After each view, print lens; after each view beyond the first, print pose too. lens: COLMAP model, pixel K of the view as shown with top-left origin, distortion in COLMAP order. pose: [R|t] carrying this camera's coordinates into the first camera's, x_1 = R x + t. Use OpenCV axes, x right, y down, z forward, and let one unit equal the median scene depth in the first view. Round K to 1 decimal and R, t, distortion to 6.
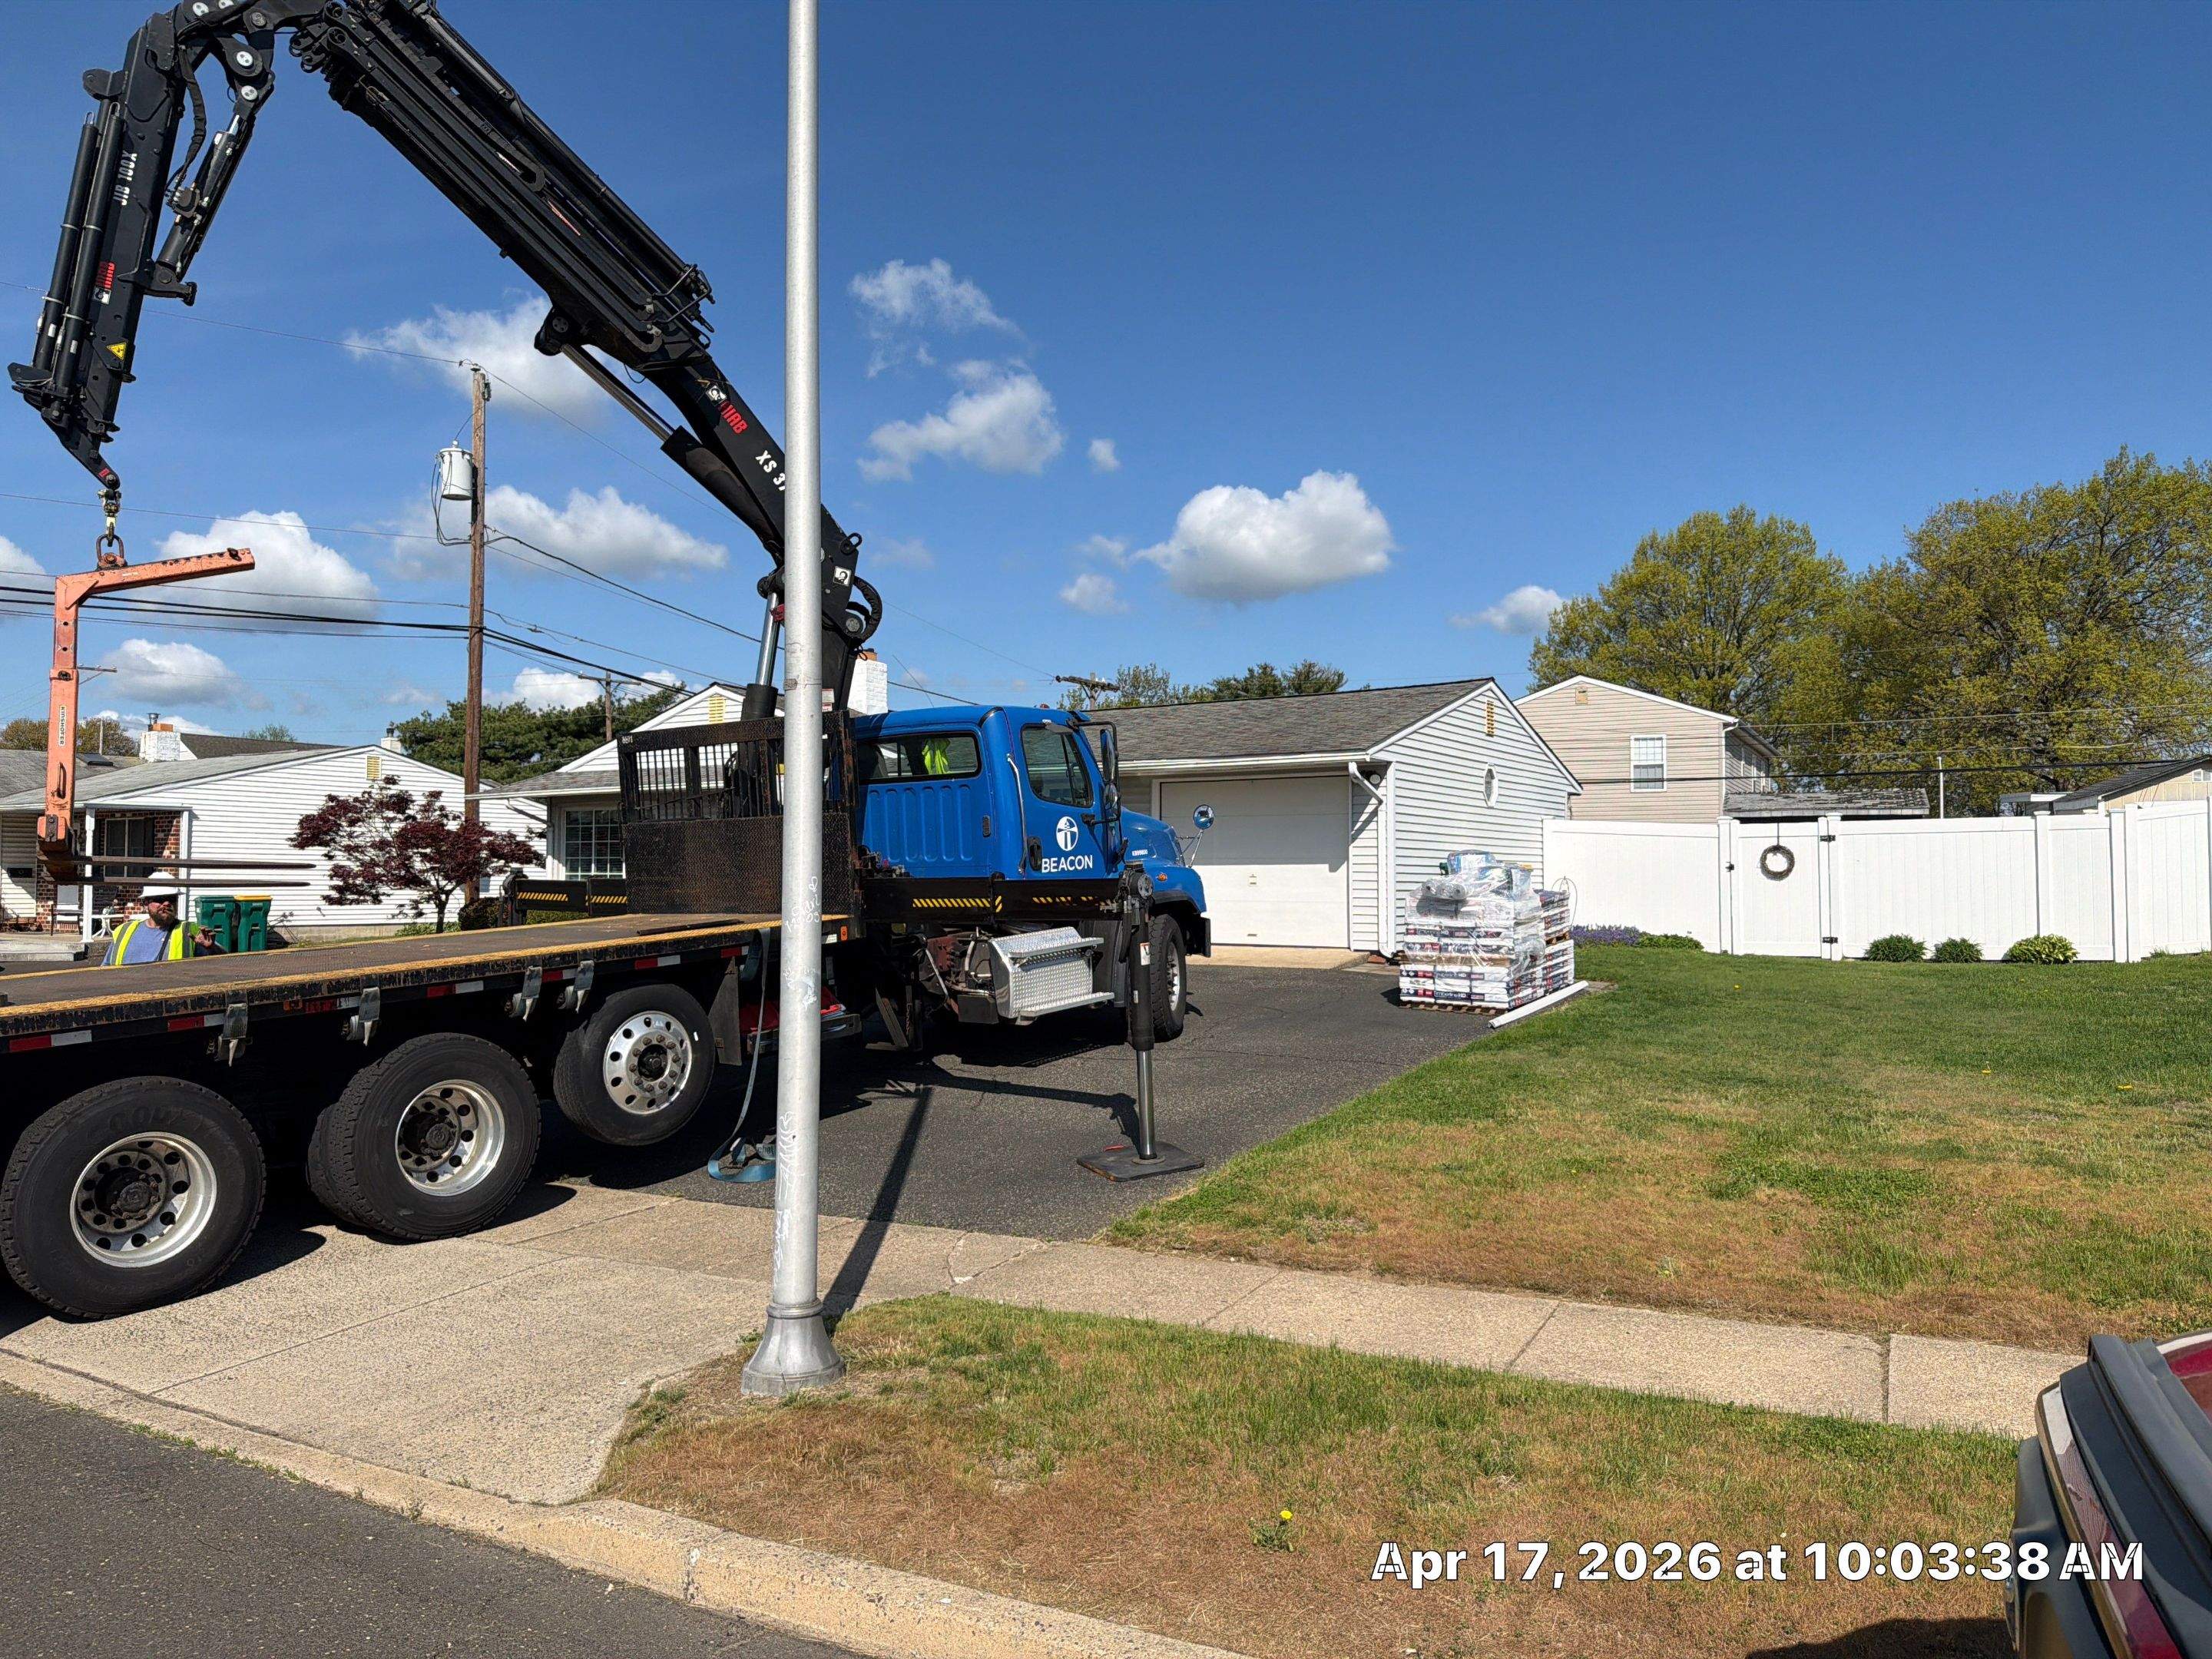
lens RADIAL K [[1549.6, 0, 1119.0], [0, 1549.6, 821.7], [0, 0, 1]] dist [0.071515, -0.083125]
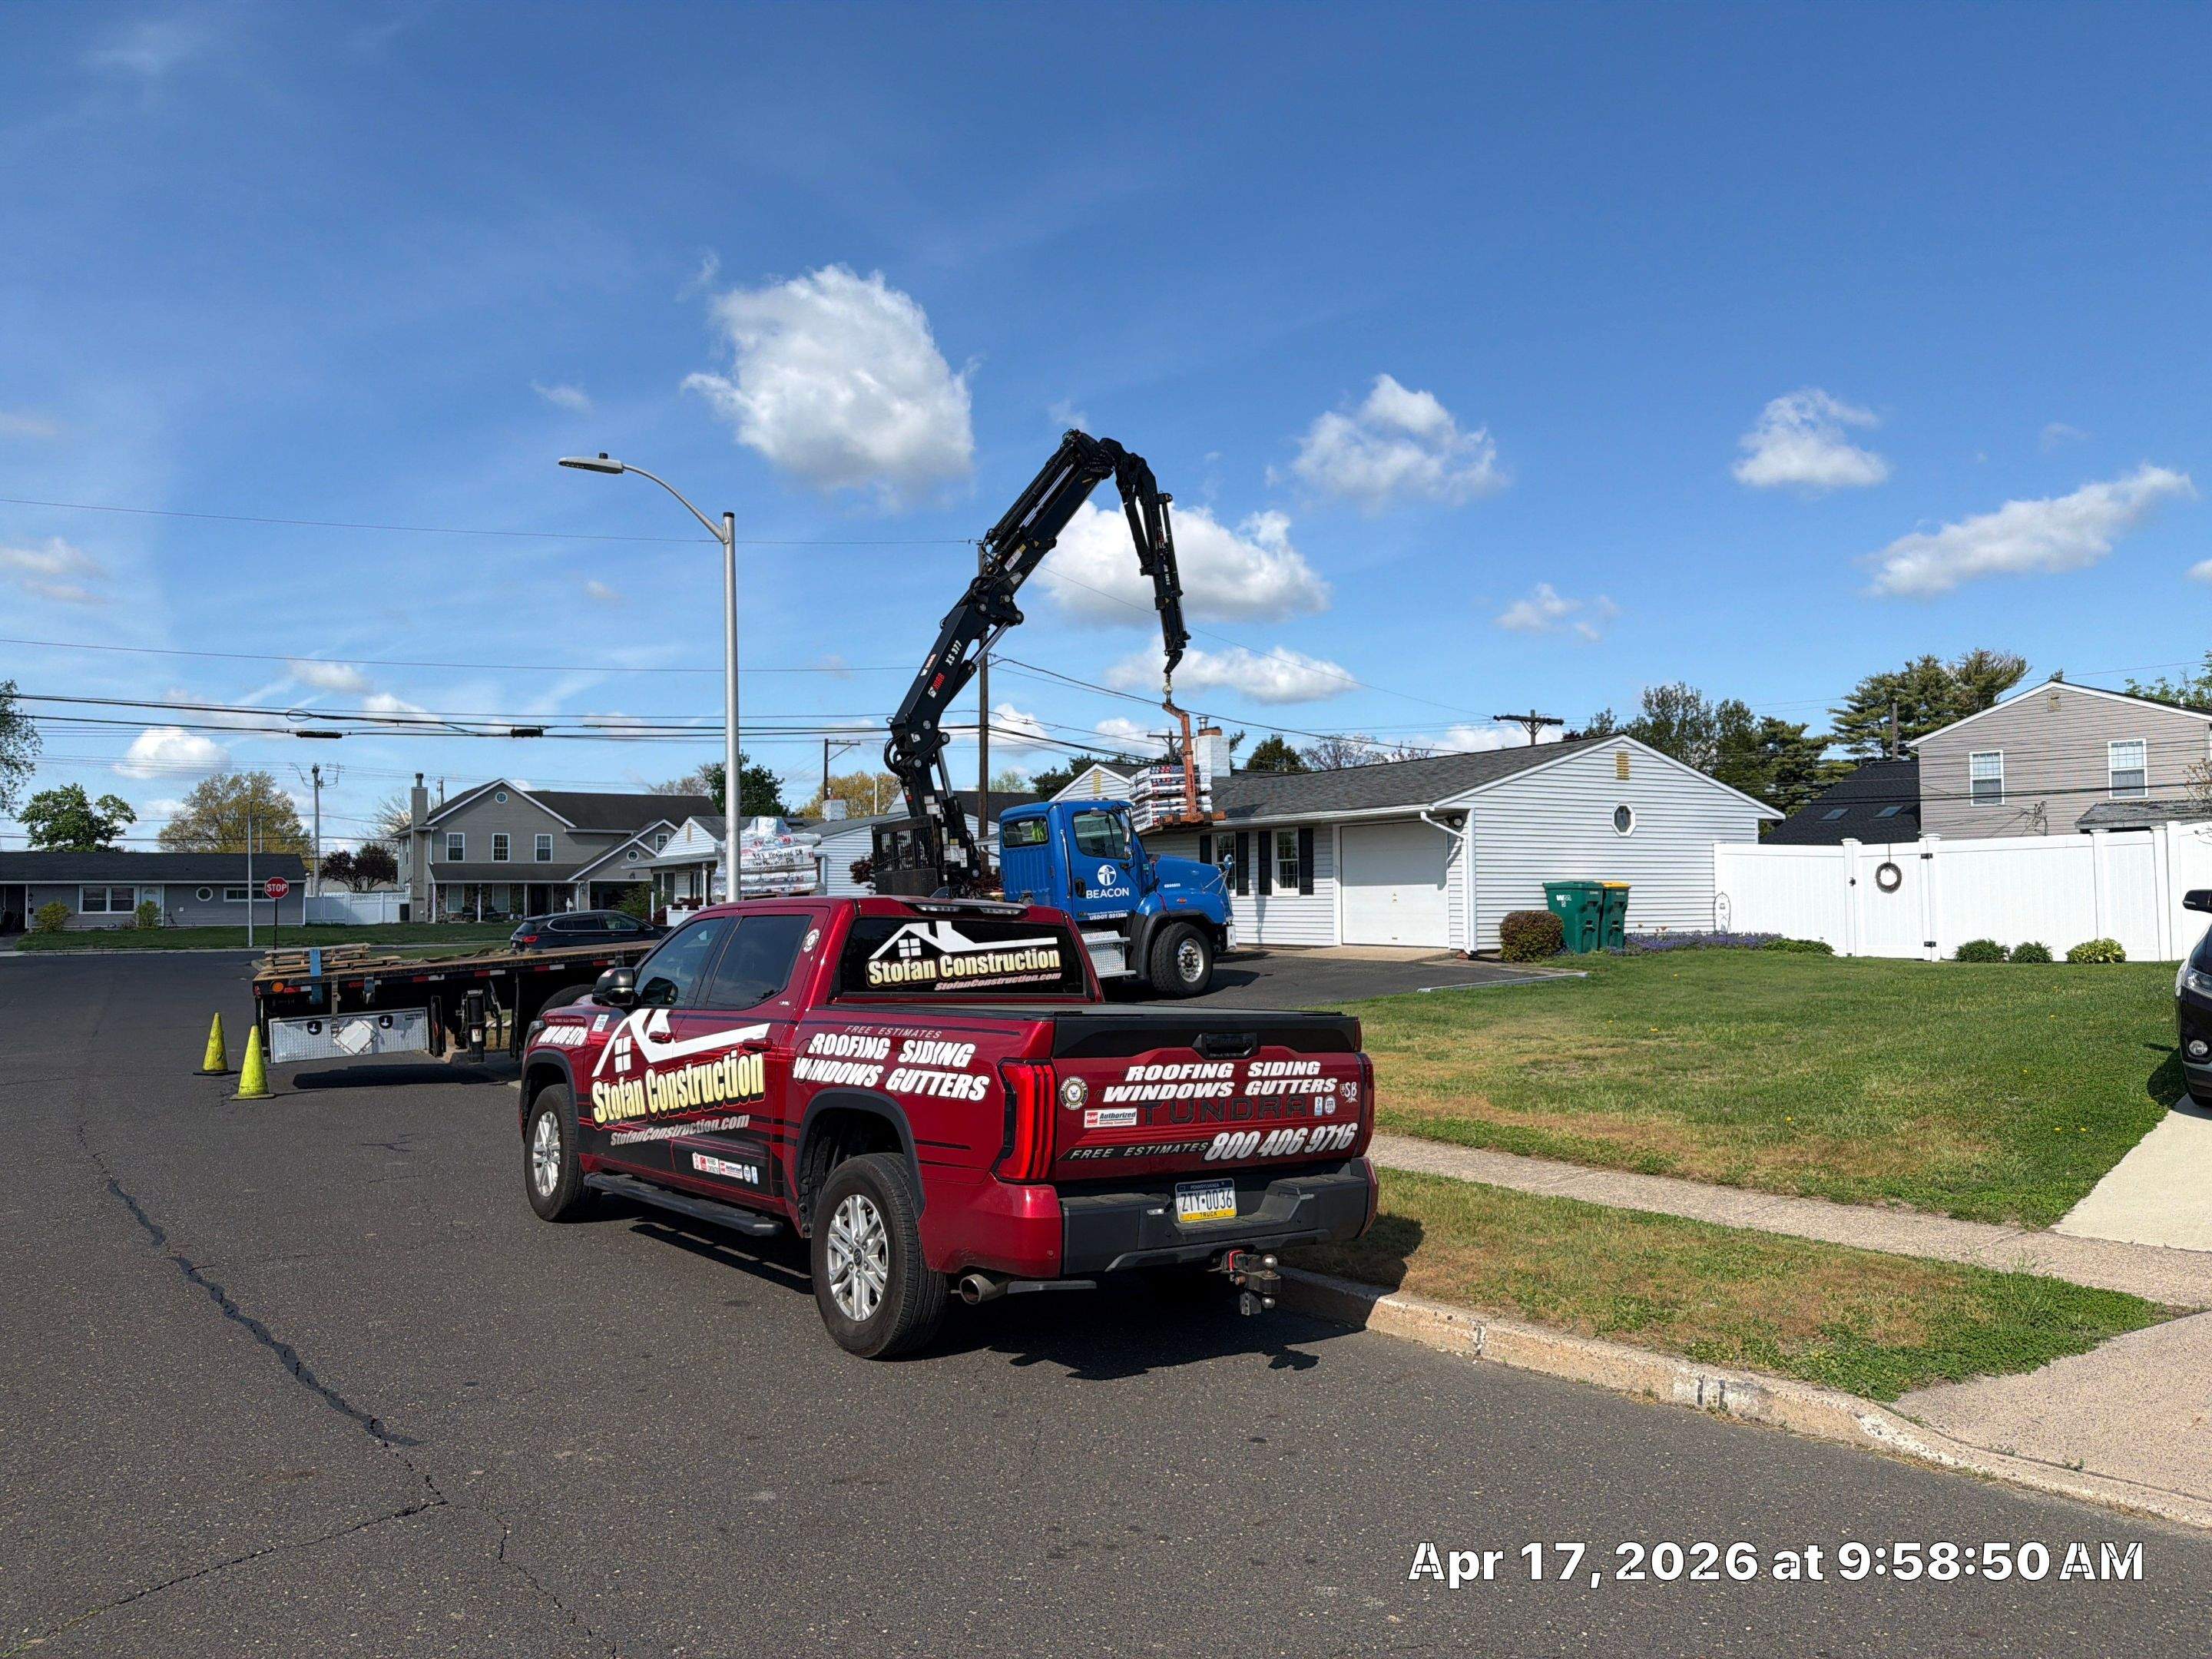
lens RADIAL K [[1532.4, 0, 1133.7], [0, 1532.4, 835.0], [0, 0, 1]] dist [0.081091, 0.000460]
pose [[0.915021, -0.027258, -0.402483, 0.438030], [0.025960, 0.999625, -0.008681, -0.012040], [0.402569, -0.002505, 0.915386, -0.339314]]
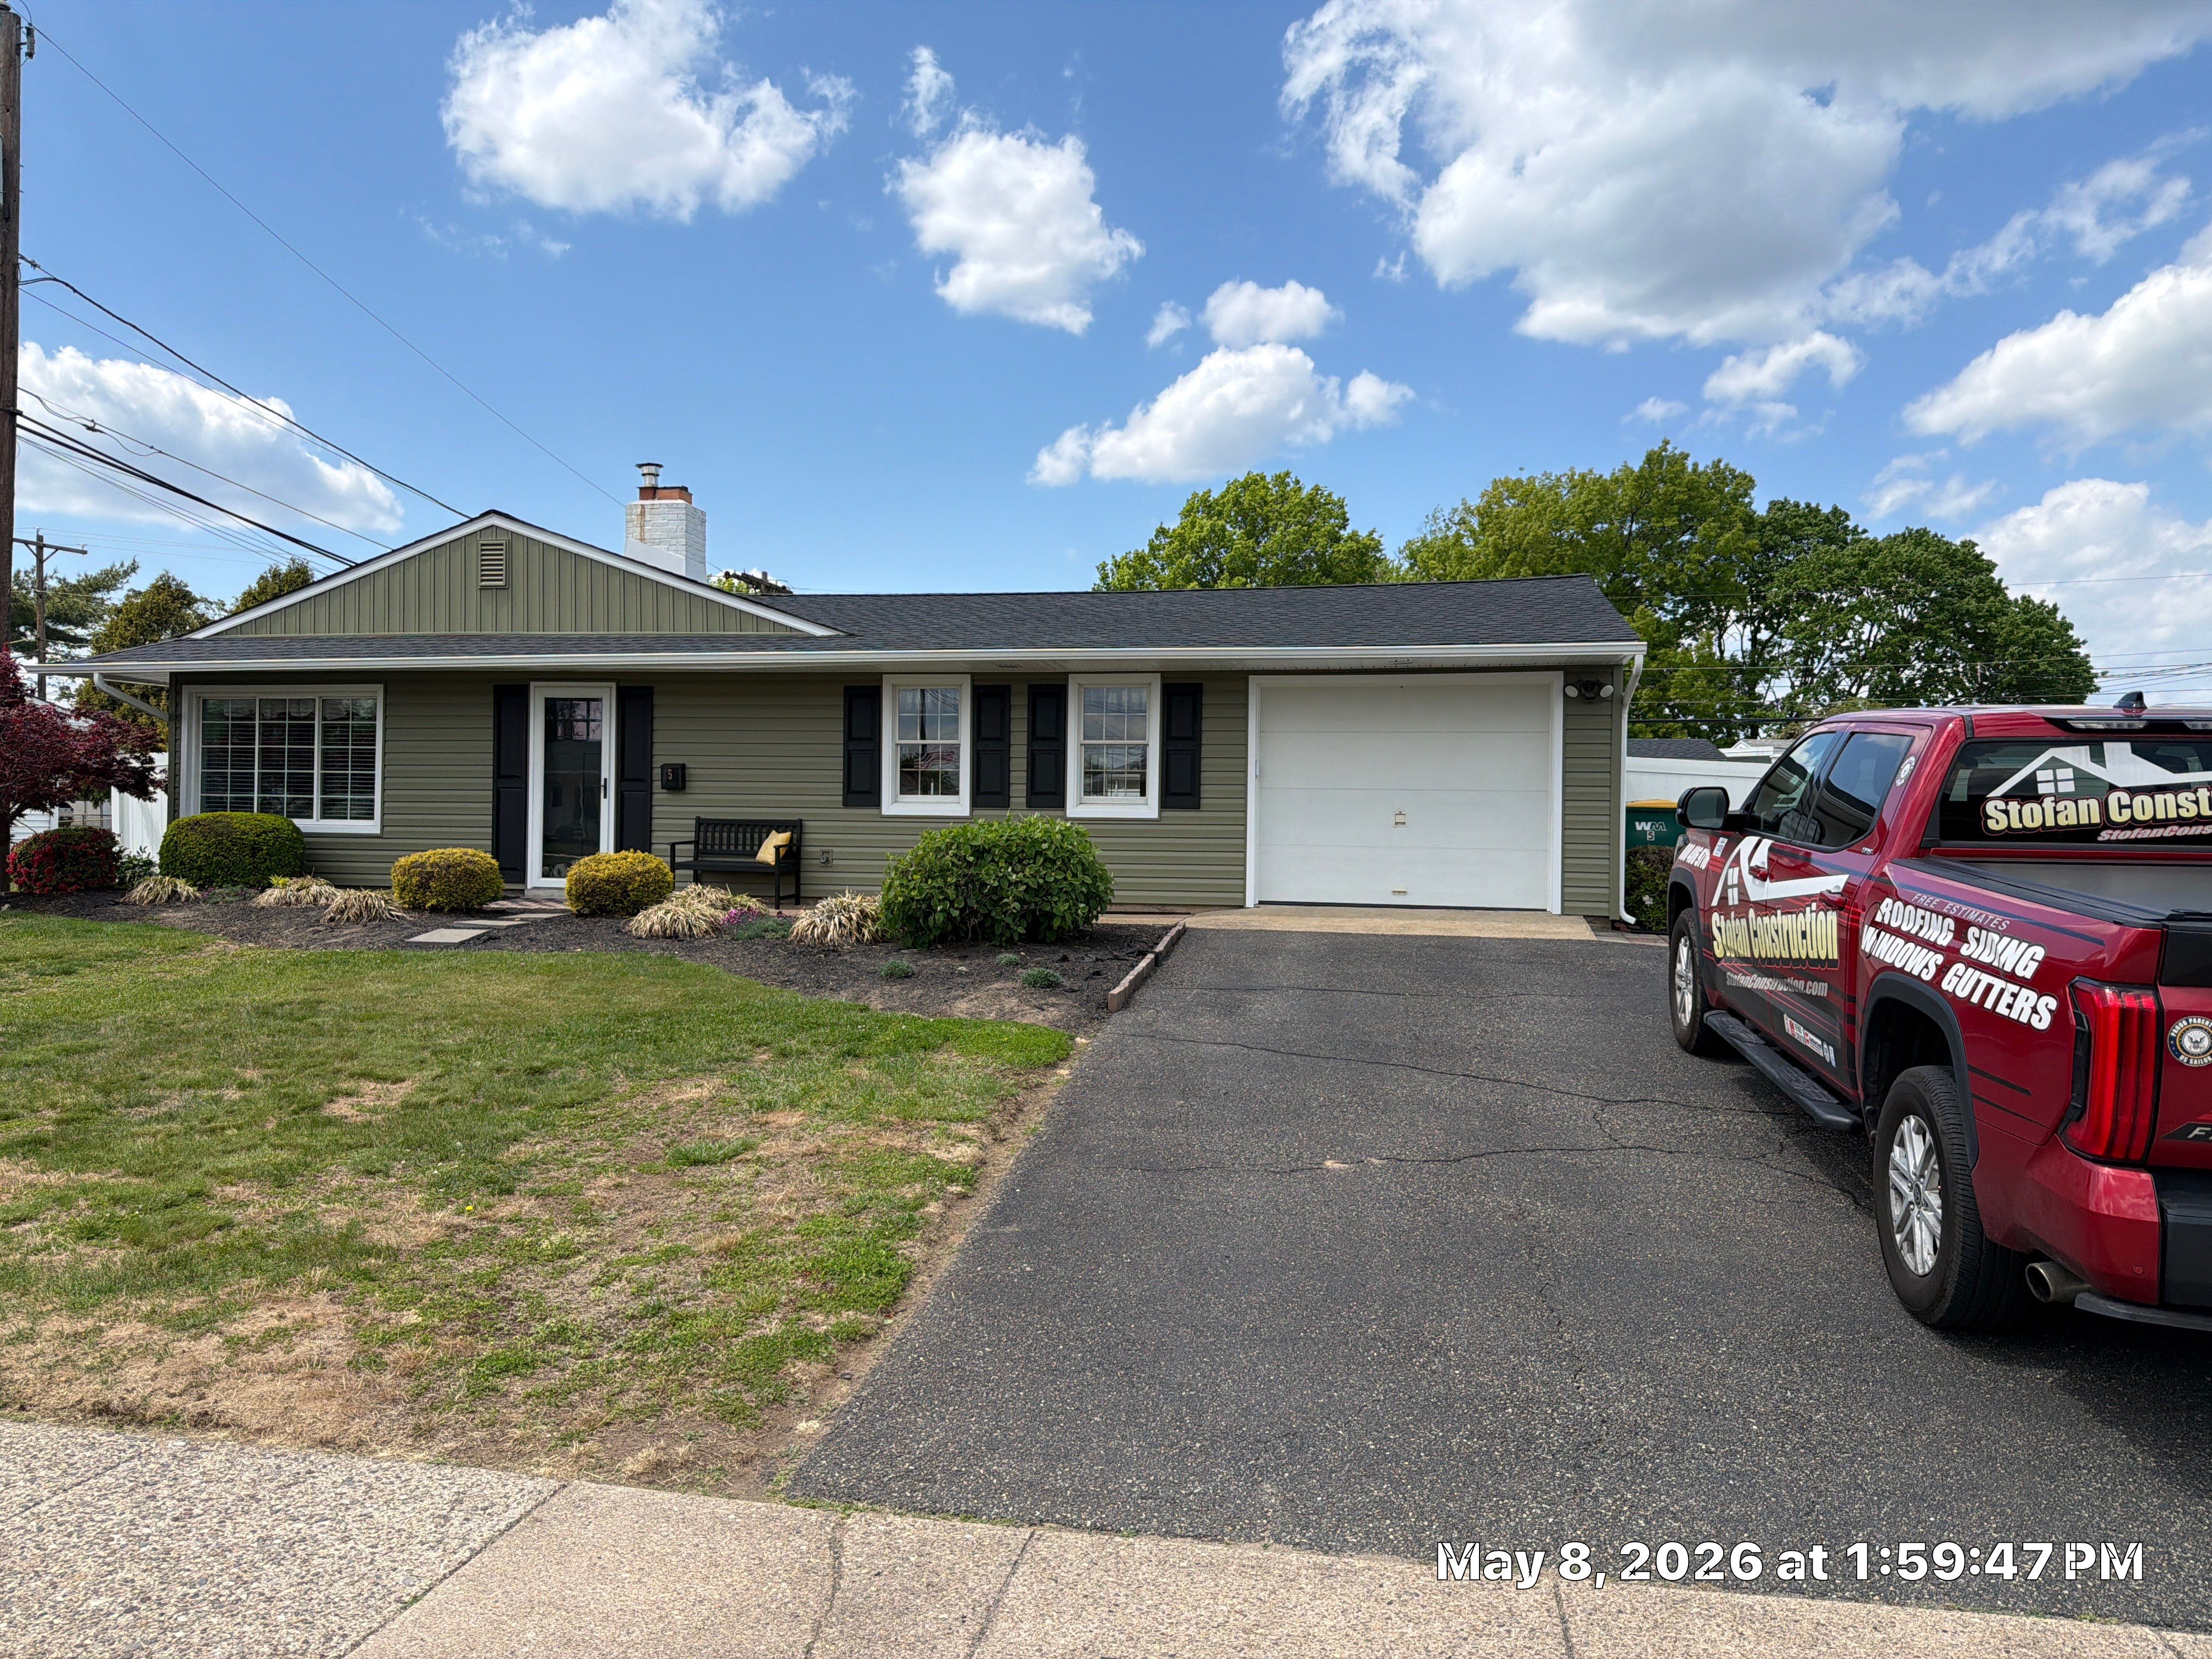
lens RADIAL K [[1549.6, 0, 1119.0], [0, 1549.6, 821.7], [0, 0, 1]] dist [0.071515, -0.083125]
pose [[0.306389, 0.058259, -0.950122, 0.449959], [0.084902, 0.992475, 0.088234, -0.020744], [0.948113, -0.107701, 0.299137, -0.257903]]
